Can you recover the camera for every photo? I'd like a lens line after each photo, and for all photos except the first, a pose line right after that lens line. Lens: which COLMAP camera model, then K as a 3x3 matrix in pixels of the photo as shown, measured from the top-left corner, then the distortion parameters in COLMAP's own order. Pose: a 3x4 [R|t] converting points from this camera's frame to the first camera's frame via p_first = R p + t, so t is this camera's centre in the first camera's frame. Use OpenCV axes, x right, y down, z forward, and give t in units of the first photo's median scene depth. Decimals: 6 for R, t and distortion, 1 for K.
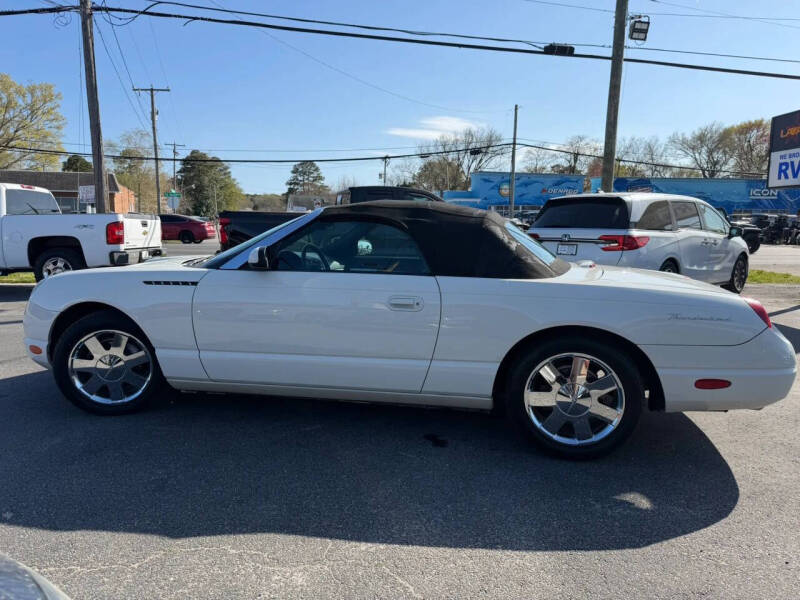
lens RADIAL K [[585.8, 0, 396.1], [0, 585.8, 307.2], [0, 0, 1]] dist [0.013173, -0.031461]
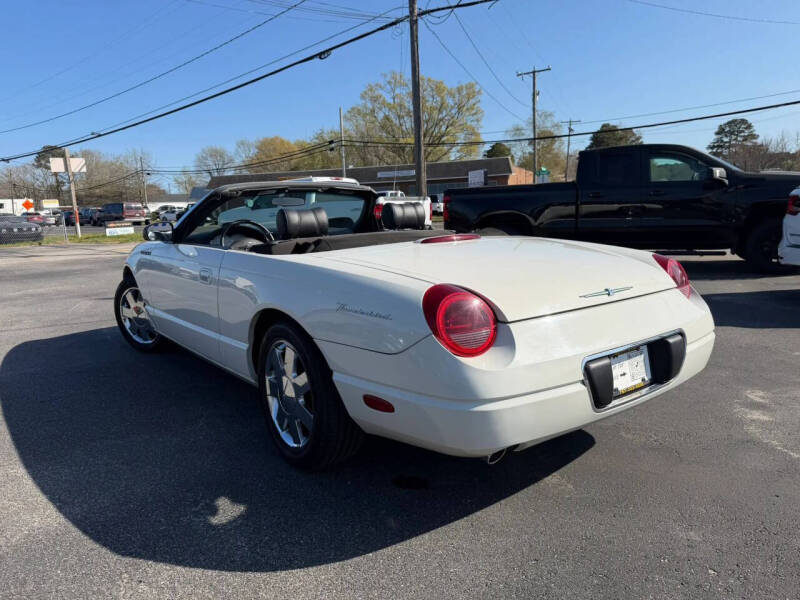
lens RADIAL K [[585.8, 0, 385.8], [0, 585.8, 304.8], [0, 0, 1]] dist [0.013173, -0.031461]
pose [[0.752463, 0.064290, -0.655489, 0.226500], [-0.040721, 0.997862, 0.051124, -0.006274], [0.657374, -0.011777, 0.753472, 0.103717]]
